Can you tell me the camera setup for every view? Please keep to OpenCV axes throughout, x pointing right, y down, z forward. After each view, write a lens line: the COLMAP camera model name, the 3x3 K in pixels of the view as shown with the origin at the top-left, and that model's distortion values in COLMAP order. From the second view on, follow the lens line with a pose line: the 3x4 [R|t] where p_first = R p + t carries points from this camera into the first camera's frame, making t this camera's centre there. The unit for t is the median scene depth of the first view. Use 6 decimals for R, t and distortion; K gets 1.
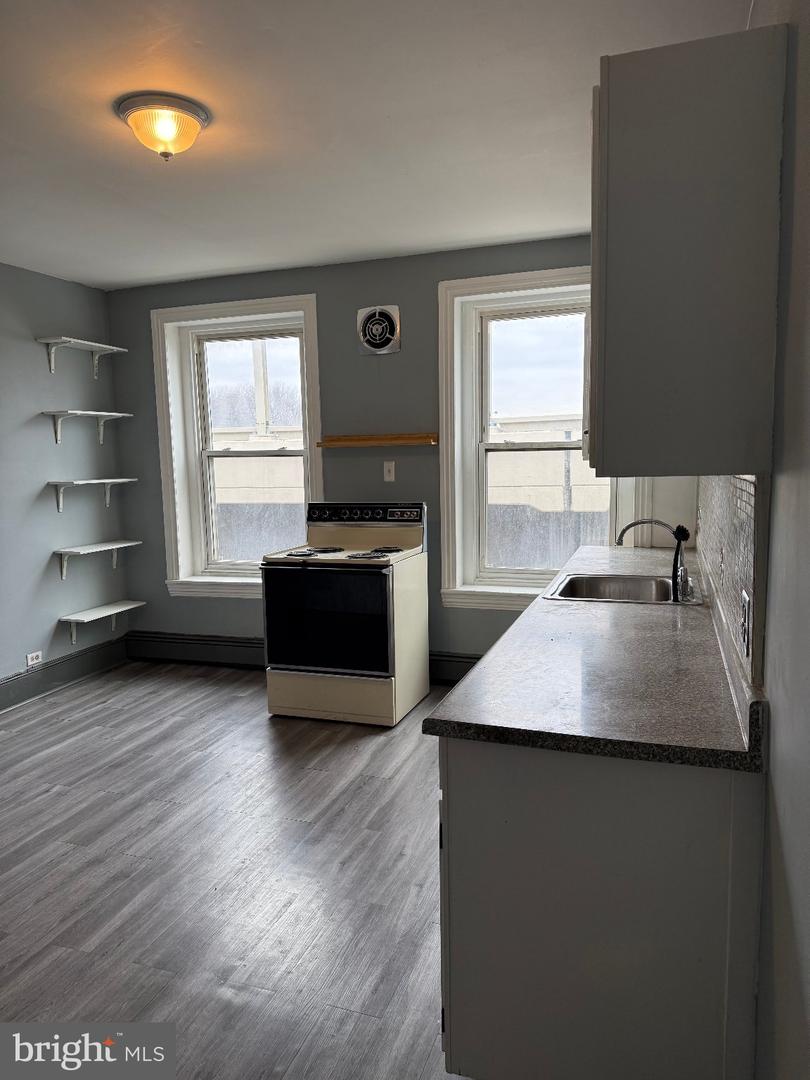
lens RADIAL K [[762.8, 0, 400.7], [0, 762.8, 542.2], [0, 0, 1]] dist [0.111990, -0.165990]
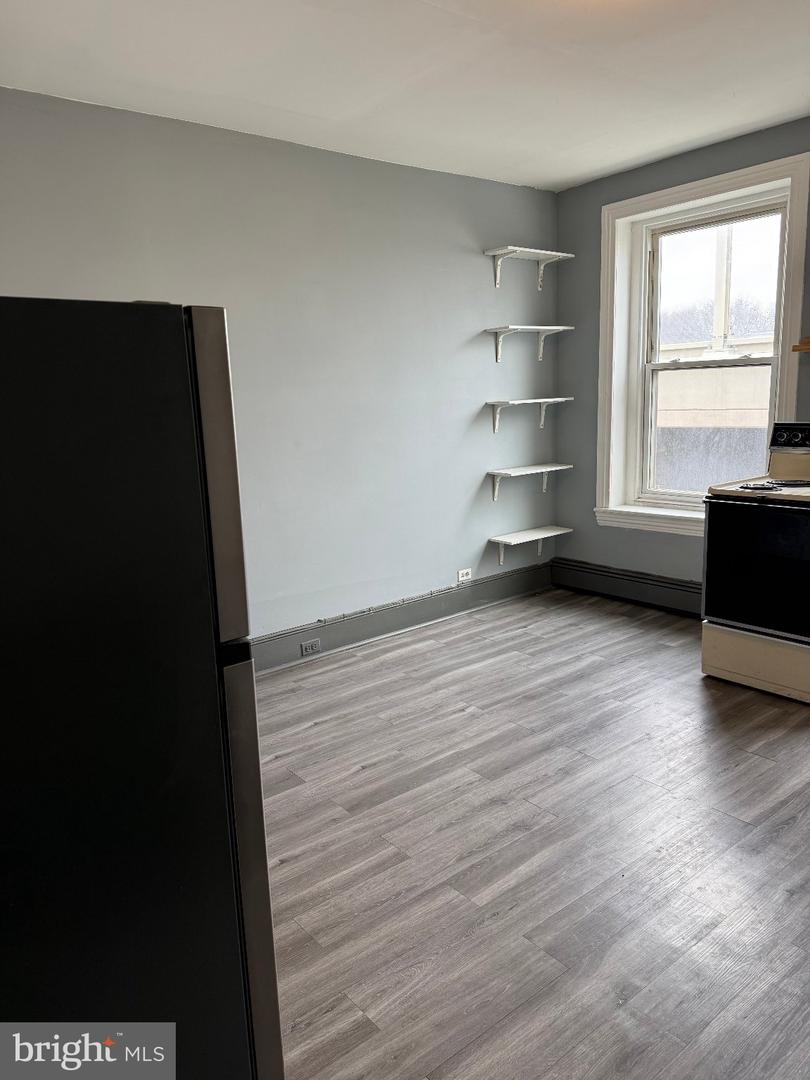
lens RADIAL K [[762.8, 0, 400.7], [0, 762.8, 542.2], [0, 0, 1]] dist [0.111990, -0.165990]
pose [[0.849683, 0.090759, -0.519424, -0.020935], [-0.040667, 0.993421, 0.107057, 0.001209], [0.525723, -0.069841, 0.847784, 0.099140]]
